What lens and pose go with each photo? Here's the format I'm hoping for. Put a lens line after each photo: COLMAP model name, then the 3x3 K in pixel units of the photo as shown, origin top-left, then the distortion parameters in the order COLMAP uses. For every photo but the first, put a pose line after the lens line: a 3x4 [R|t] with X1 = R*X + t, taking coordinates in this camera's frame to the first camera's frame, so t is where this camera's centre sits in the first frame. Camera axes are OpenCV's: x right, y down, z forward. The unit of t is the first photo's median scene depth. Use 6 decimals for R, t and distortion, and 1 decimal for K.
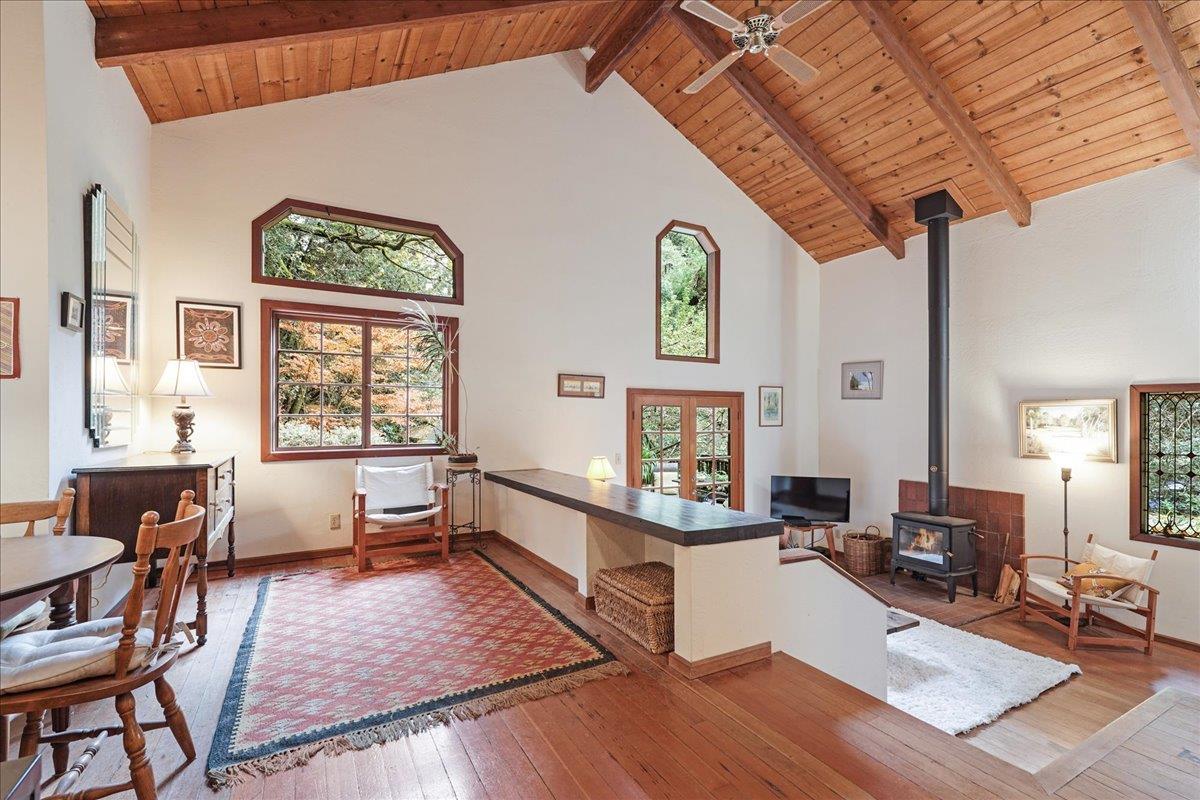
lens RADIAL K [[533.3, 0, 596.6], [0, 533.3, 415.2], [0, 0, 1]] dist [0.022945, 0.000139]
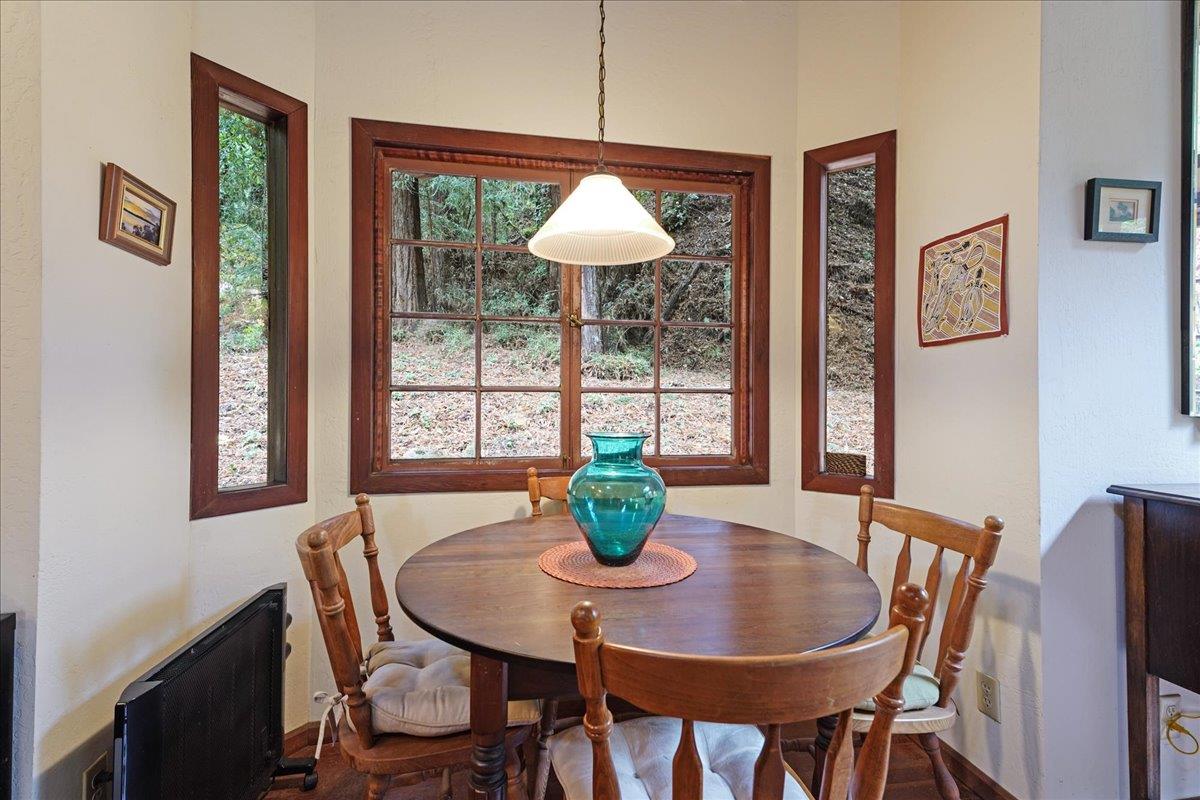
lens RADIAL K [[539.5, 0, 602.6], [0, 539.5, 386.8], [0, 0, 1]] dist [0.014698, -0.000148]
pose [[-0.331131, -0.011144, -0.943519, -0.166821], [-0.002903, 0.999938, -0.010792, 0.002001], [0.943580, -0.000835, -0.331143, 0.460552]]
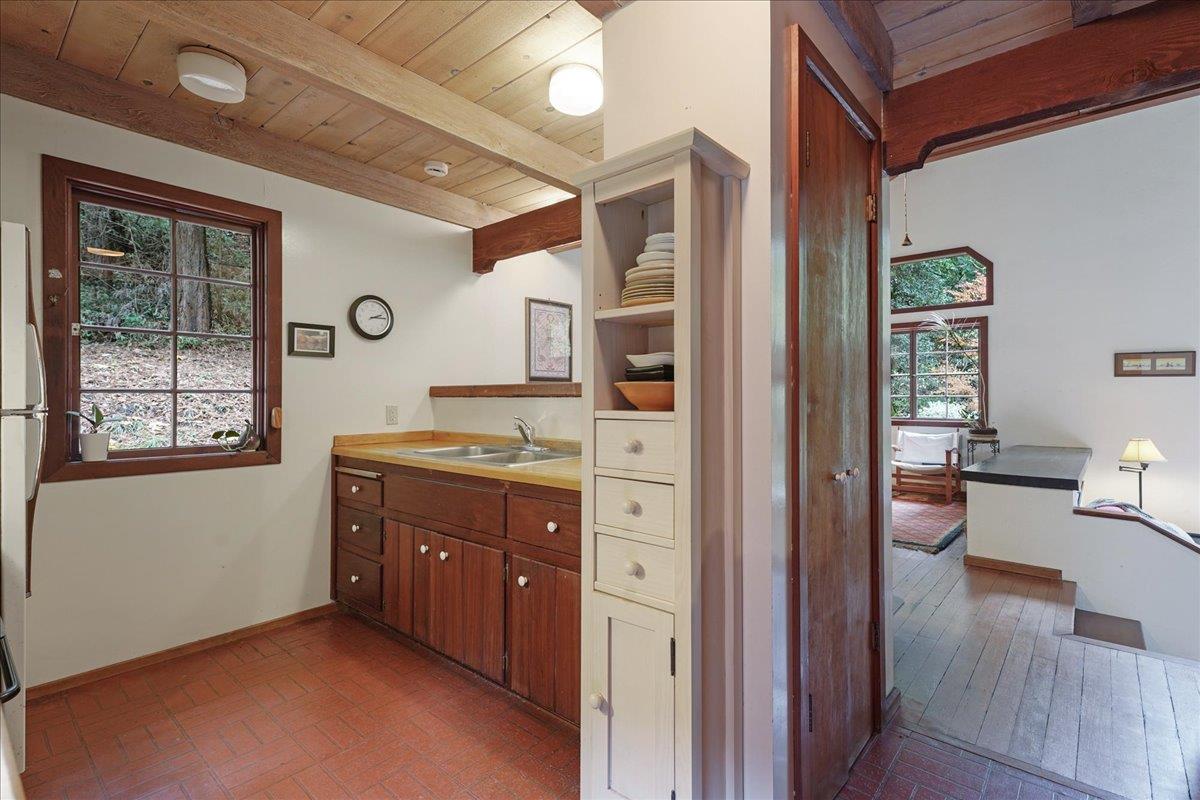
lens RADIAL K [[563.2, 0, 584.8], [0, 563.2, 393.6], [0, 0, 1]] dist [0.019530, -0.000066]
pose [[0.323817, -0.006147, -0.946100, 0.896520], [0.003909, 0.999979, -0.005159, -0.003838], [0.946112, -0.002027, 0.323834, -0.386828]]
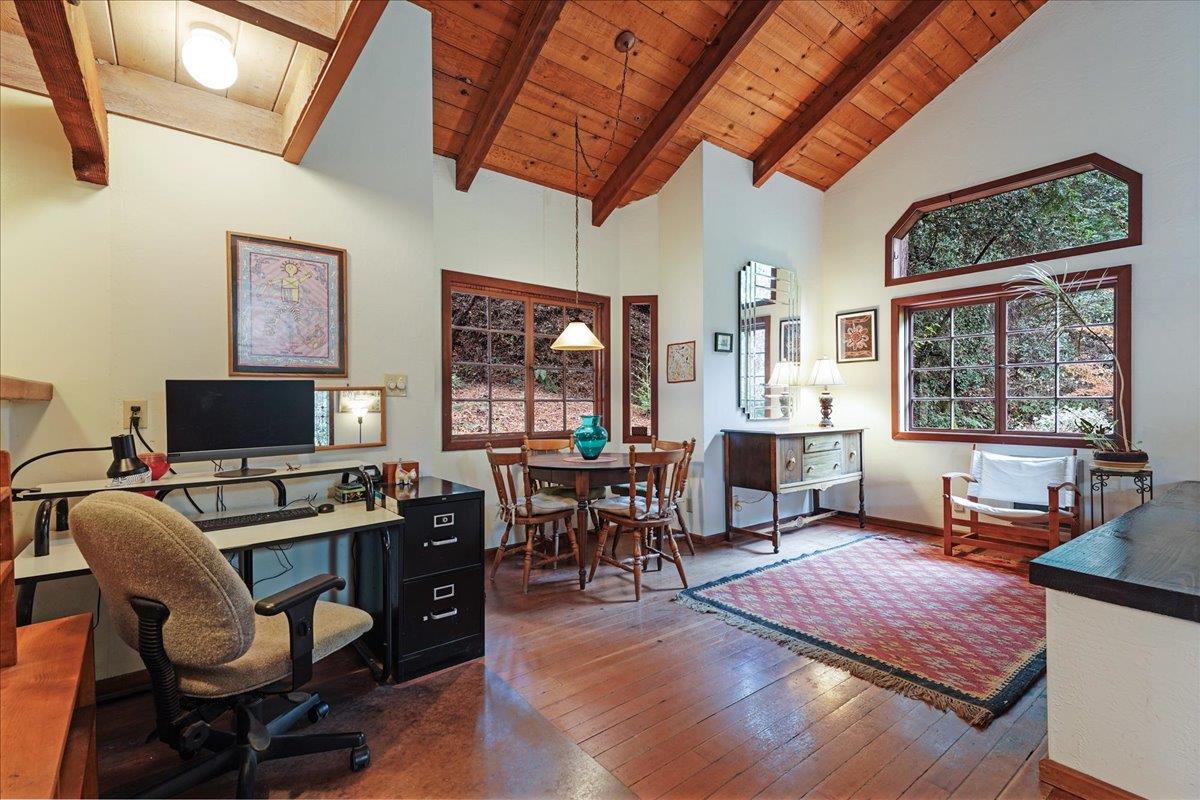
lens RADIAL K [[543.2, 0, 600.0], [0, 543.2, 400.0], [0, 0, 1]] dist [0.020062, 0.000176]
pose [[0.160355, -0.003697, -0.987052, 0.501452], [0.005771, 0.999979, -0.002808, 0.002398], [0.987042, -0.005246, 0.160373, 0.211036]]
